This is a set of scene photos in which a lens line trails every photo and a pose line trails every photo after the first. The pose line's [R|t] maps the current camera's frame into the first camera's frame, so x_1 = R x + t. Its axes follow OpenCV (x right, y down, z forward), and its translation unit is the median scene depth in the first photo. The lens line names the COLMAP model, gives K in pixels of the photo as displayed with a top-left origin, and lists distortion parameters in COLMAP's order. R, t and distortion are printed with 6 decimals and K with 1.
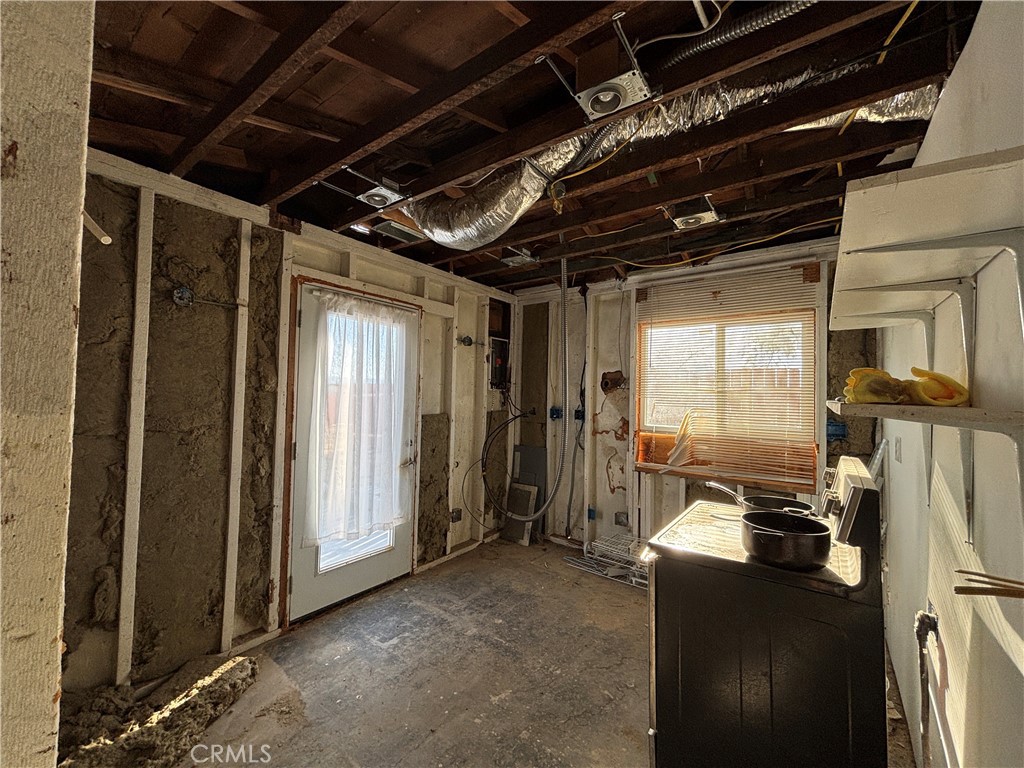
lens RADIAL K [[415.0, 0, 512.8], [0, 415.0, 382.2], [0, 0, 1]] dist [0.003011, 0.001044]
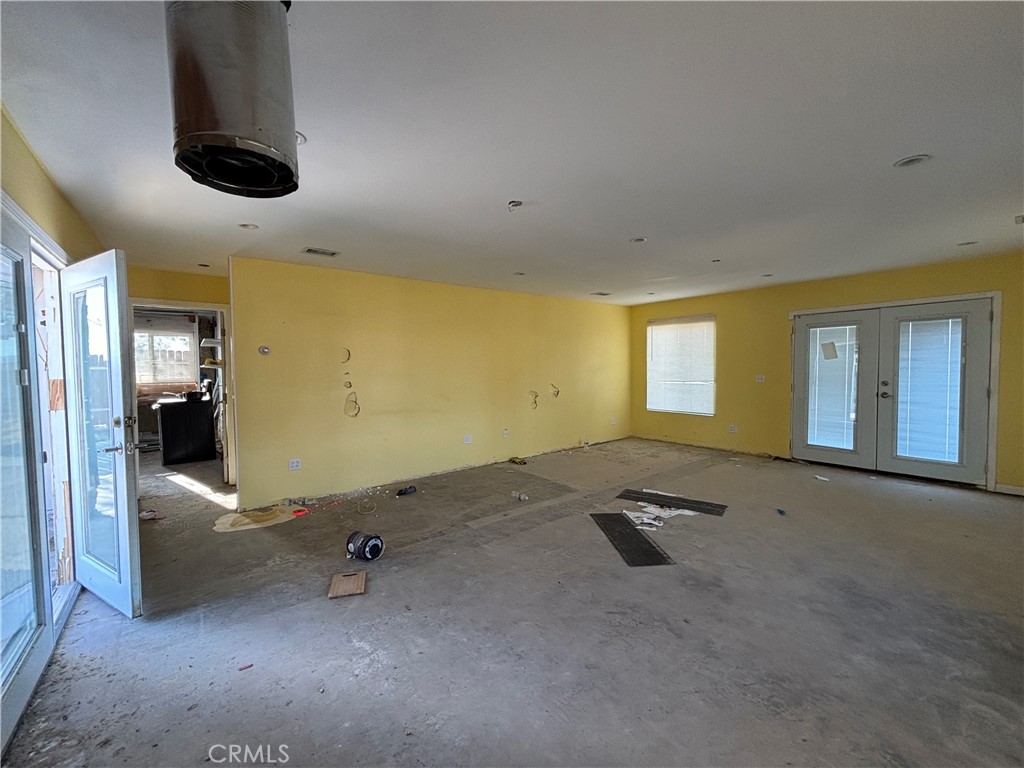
lens RADIAL K [[415.4, 0, 512.0], [0, 415.4, 384.0], [0, 0, 1]] dist [0.002530, -0.000225]
pose [[0.261914, -0.061068, 0.963157, -2.832598], [-0.015235, 0.997610, 0.067395, -0.117463], [-0.964971, -0.032326, 0.260358, -3.571691]]
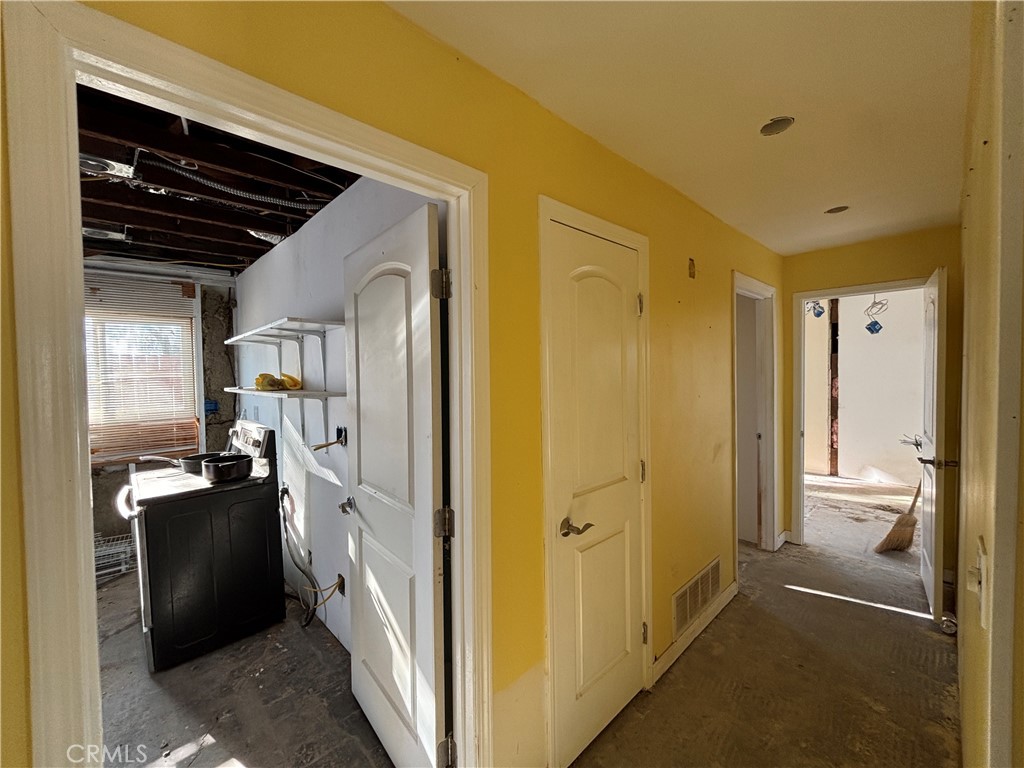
lens RADIAL K [[415.0, 0, 512.8], [0, 415.0, 382.2], [0, 0, 1]] dist [0.003011, 0.001044]
pose [[0.165903, -0.048835, 0.984932, -0.896261], [-0.008985, 0.998657, 0.051029, -0.098924], [-0.986101, -0.017316, 0.165241, -0.504239]]
